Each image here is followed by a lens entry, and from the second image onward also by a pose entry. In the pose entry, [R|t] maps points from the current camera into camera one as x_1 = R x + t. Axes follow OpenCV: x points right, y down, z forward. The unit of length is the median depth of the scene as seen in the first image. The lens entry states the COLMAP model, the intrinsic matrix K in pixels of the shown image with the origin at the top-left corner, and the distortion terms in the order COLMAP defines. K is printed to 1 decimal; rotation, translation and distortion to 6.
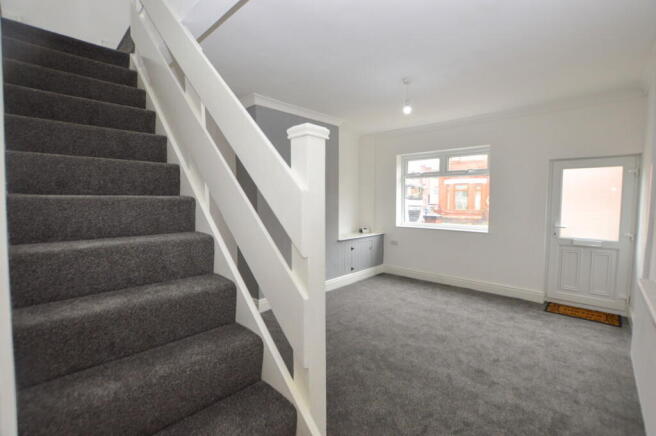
lens RADIAL K [[296.4, 0, 331.8], [0, 296.4, 222.3], [0, 0, 1]] dist [-0.029568, 0.002299]
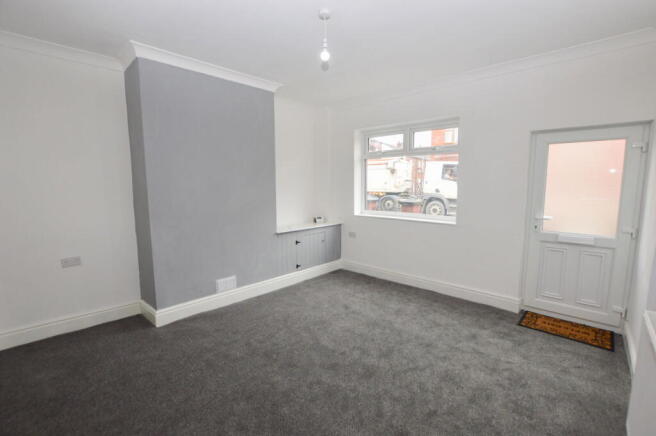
lens RADIAL K [[296.4, 0, 331.9], [0, 296.4, 221.9], [0, 0, 1]] dist [-0.029568, 0.002299]
pose [[0.999984, -0.001325, 0.005548, 0.228404], [0.001043, 0.998723, 0.050509, -0.015817], [-0.005608, -0.050503, 0.998708, 0.232397]]
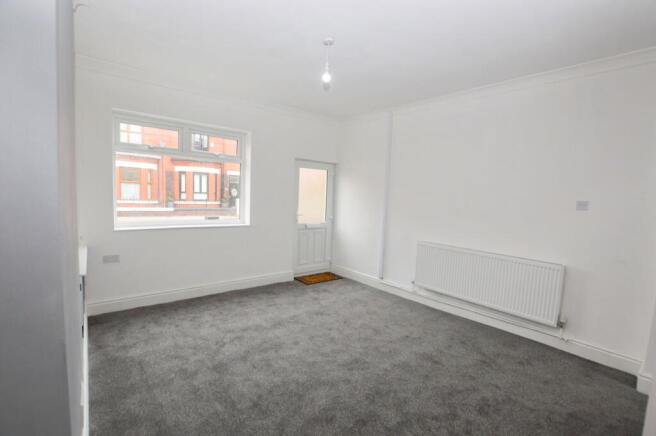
lens RADIAL K [[296.4, 0, 335.8], [0, 296.4, 221.5], [0, 0, 1]] dist [-0.029568, 0.002299]
pose [[0.115064, -0.083181, 0.989869, -0.467137], [0.035735, 0.996189, 0.079558, -0.053032], [-0.992715, 0.026219, 0.117598, 0.757415]]
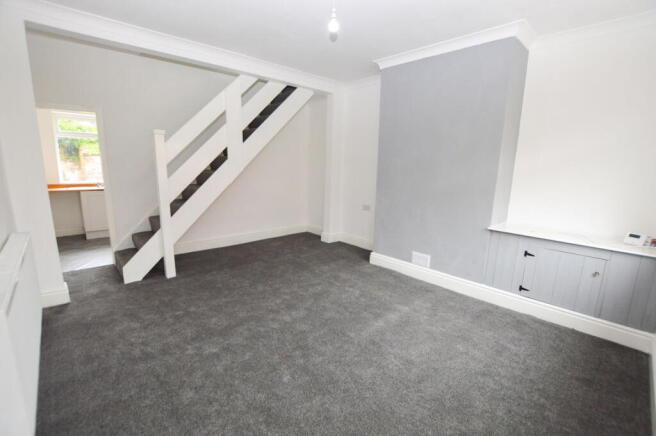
lens RADIAL K [[296.4, 0, 326.4], [0, 296.4, 220.2], [0, 0, 1]] dist [-0.029568, 0.002299]
pose [[-0.067025, 0.201294, -0.977235, 0.874421], [-0.088748, 0.974352, 0.206787, -0.075916], [0.993796, 0.100588, -0.047442, 0.903878]]
